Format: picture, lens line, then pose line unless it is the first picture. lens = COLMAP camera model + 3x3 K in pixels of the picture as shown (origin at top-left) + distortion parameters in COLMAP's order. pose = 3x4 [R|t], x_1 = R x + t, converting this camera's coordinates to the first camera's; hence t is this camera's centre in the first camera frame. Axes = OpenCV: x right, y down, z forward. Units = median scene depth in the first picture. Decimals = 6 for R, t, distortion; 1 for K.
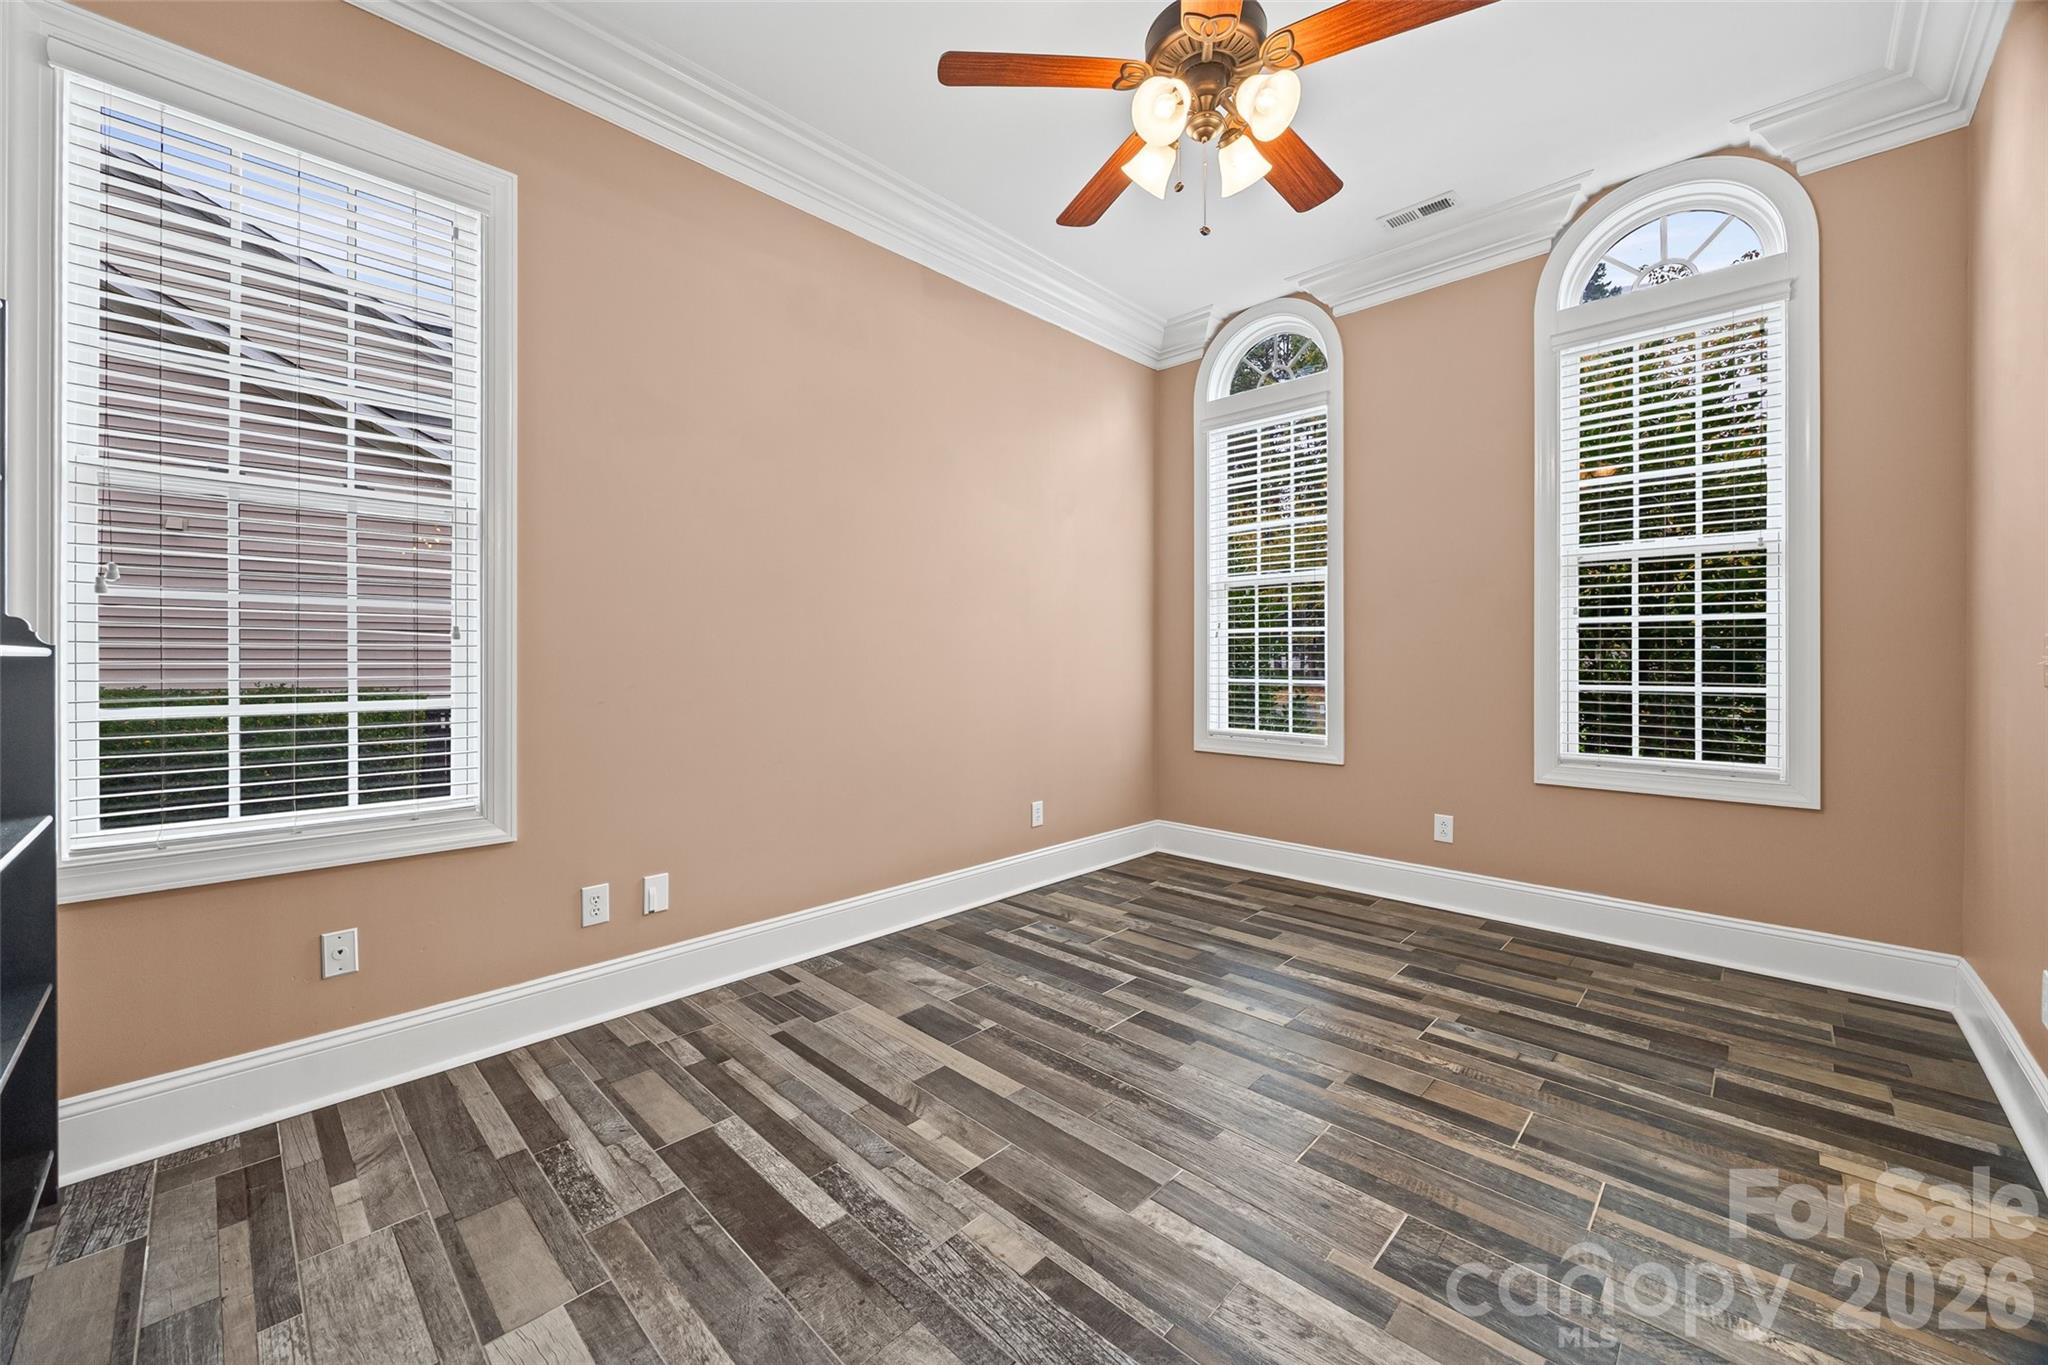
lens RADIAL K [[780.8, 0, 1038.8], [0, 780.8, 669.0], [0, 0, 1]] dist [-0.003593, 0.000120]
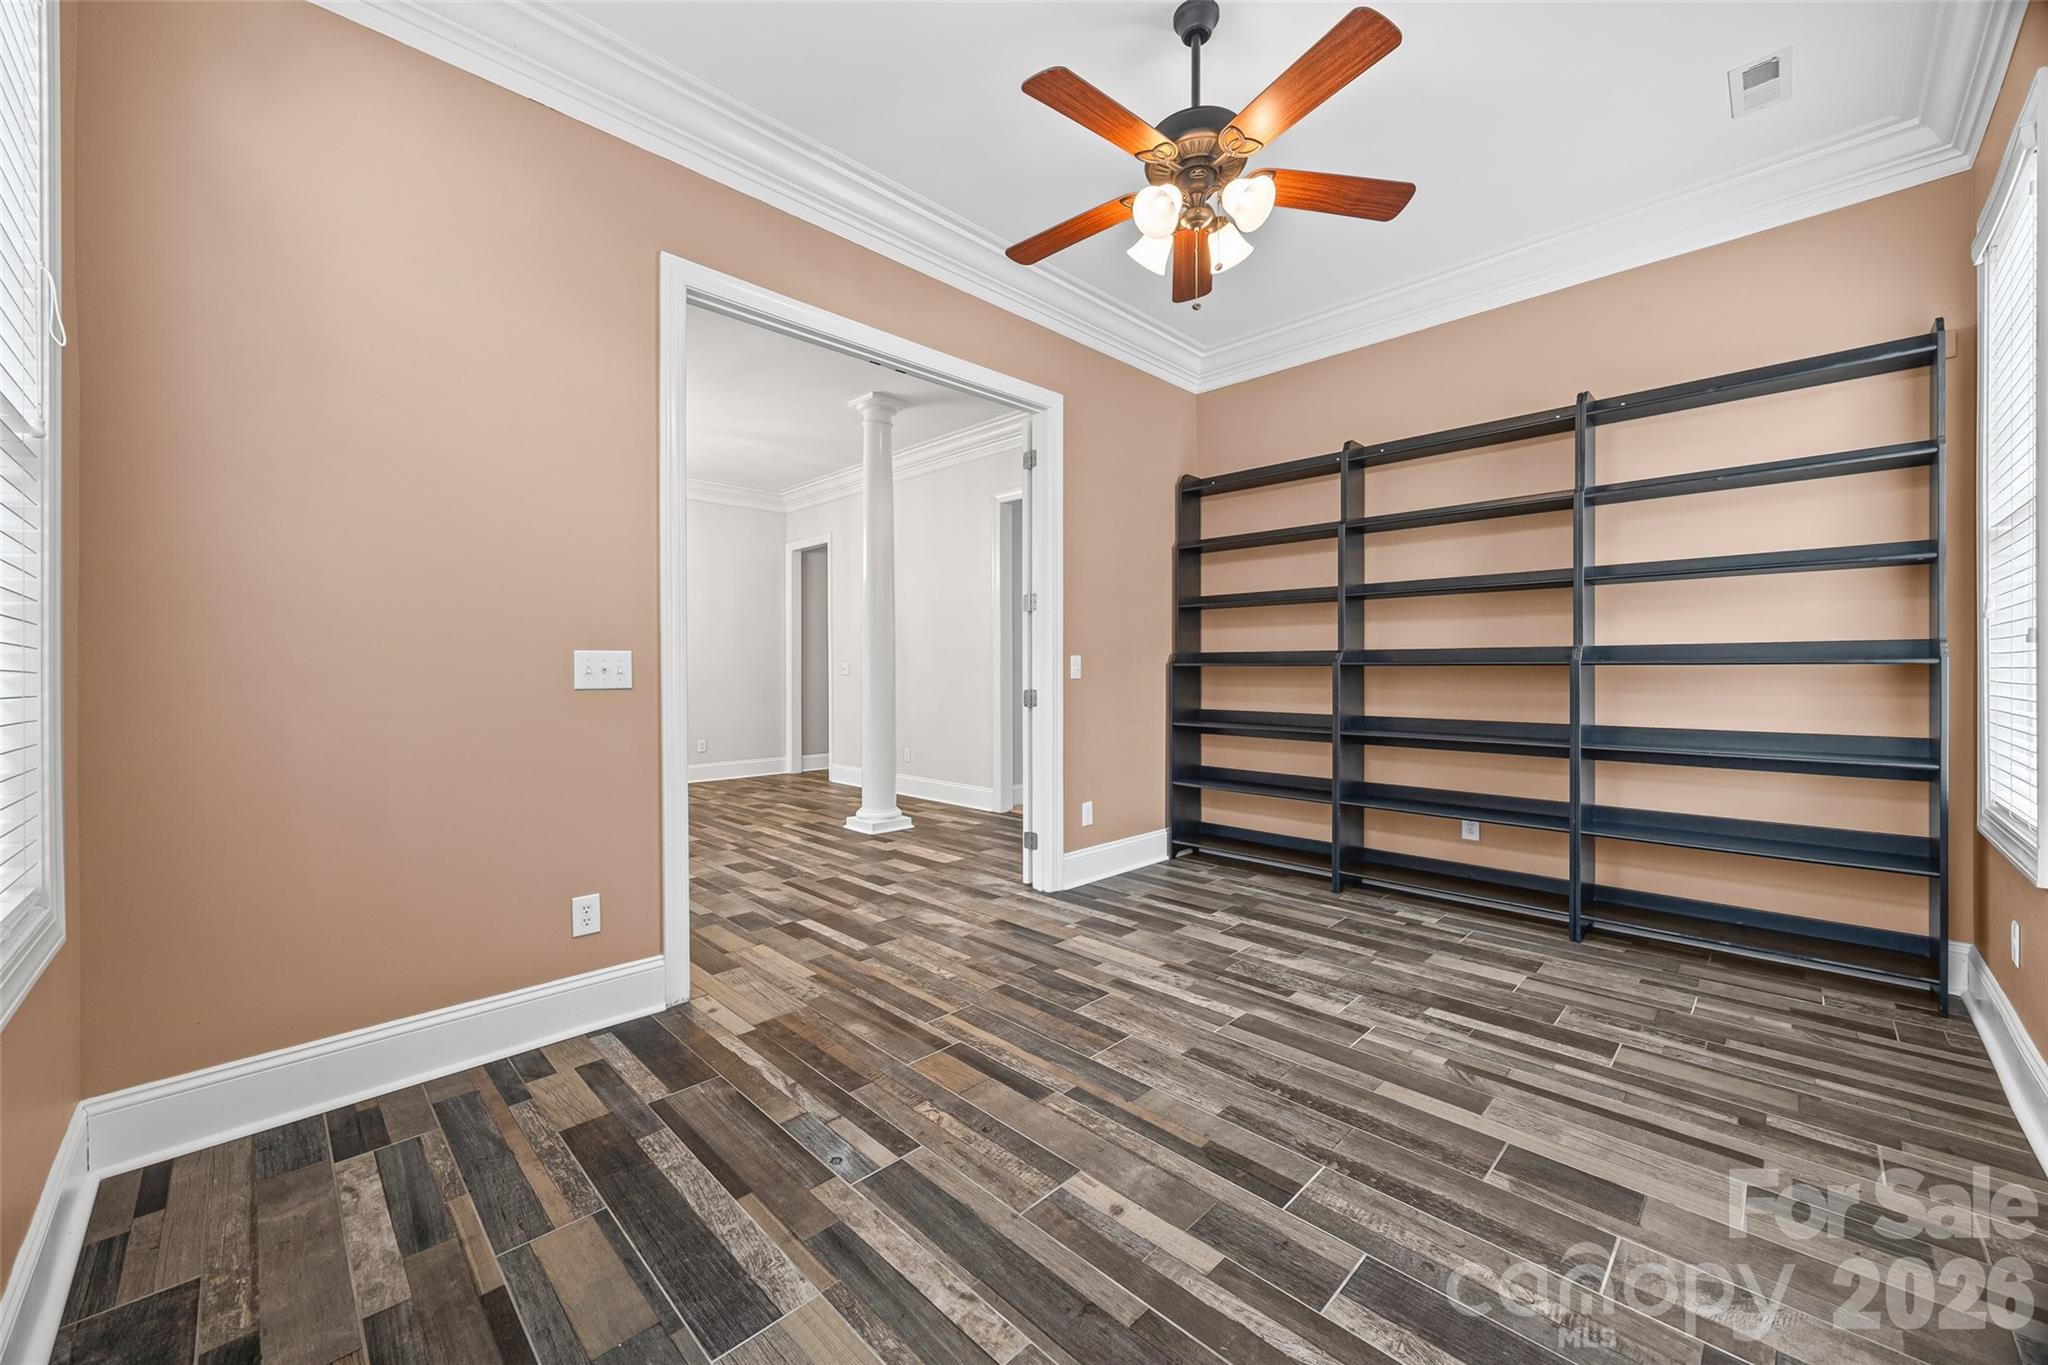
lens RADIAL K [[780.8, 0, 1029.0], [0, 780.8, 667.4], [0, 0, 1]] dist [-0.003593, 0.000120]
pose [[-0.999525, 0.002413, 0.030715, 0.407711], [0.002666, 0.999963, 0.008183, -0.023195], [-0.030694, 0.008261, -0.999495, 2.076692]]
